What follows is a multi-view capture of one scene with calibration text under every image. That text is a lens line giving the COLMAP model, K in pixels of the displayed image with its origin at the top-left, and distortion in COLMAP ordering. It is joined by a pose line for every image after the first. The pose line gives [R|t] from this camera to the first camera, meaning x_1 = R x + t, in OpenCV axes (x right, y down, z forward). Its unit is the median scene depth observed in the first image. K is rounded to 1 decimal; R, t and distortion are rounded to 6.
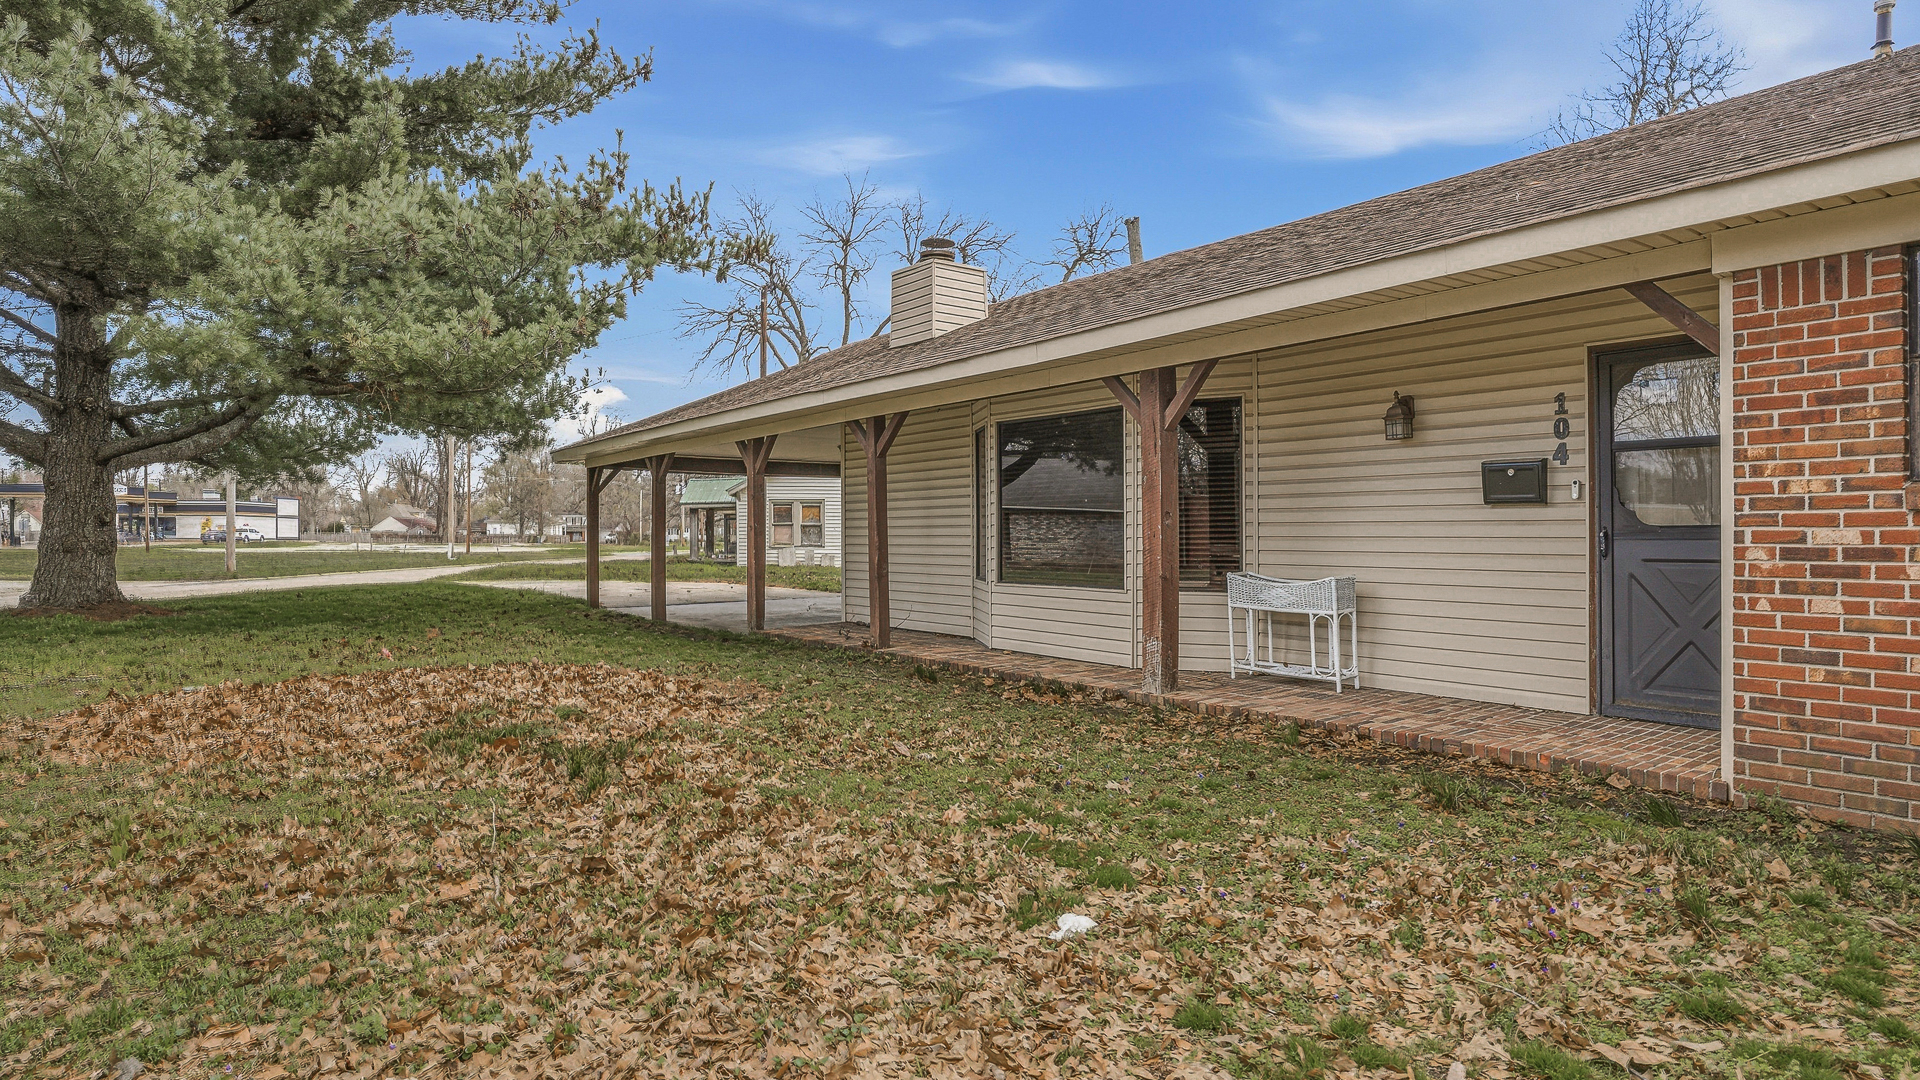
lens RADIAL K [[1039.3, 0, 958.3], [0, 1039.3, 529.9], [0, 0, 1]] dist [-0.026332, 0.002051]
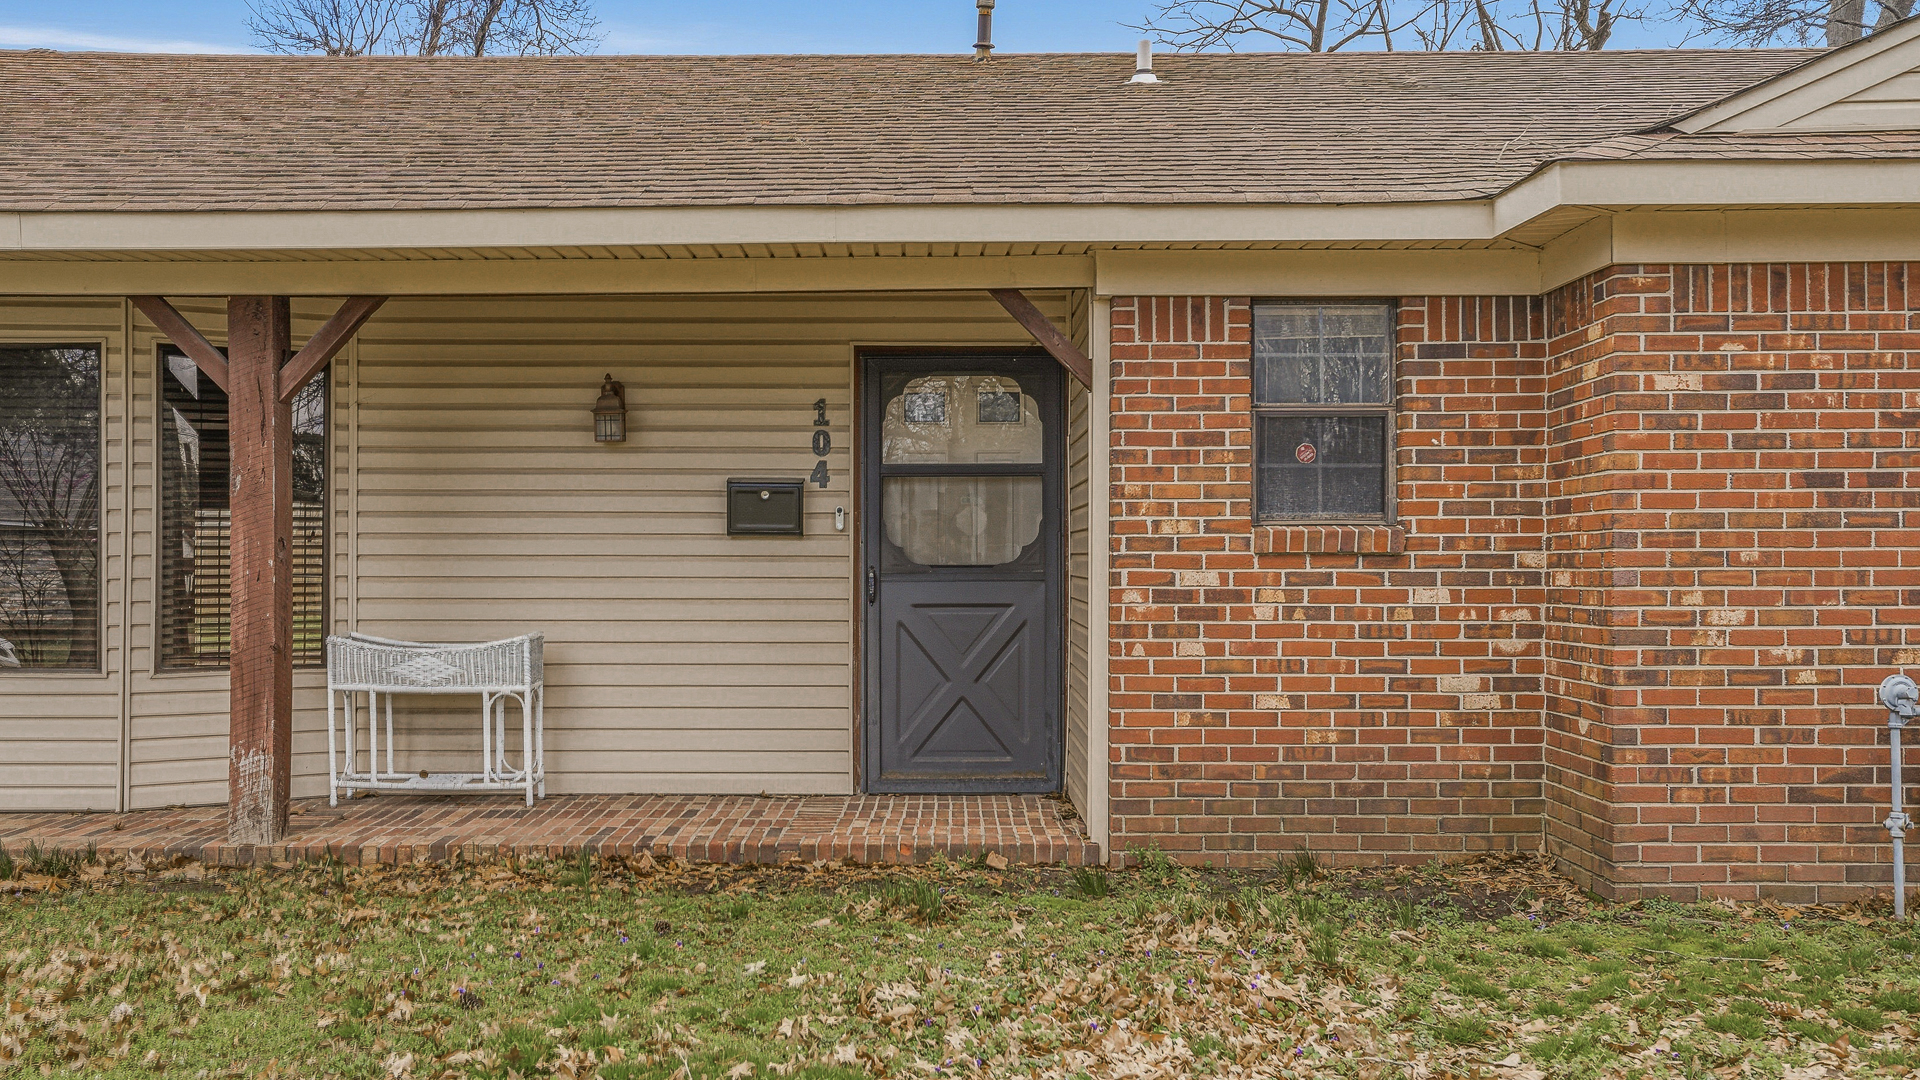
lens RADIAL K [[1608.5, 0, 955.7], [0, 1608.5, 549.9], [0, 0, 1]] dist [-0.006223, 0.017264]
pose [[0.608377, 0.011633, 0.793563, -0.421606], [-0.005504, 0.999930, -0.010438, -0.002687], [-0.793629, 0.001983, 0.608399, 0.185000]]
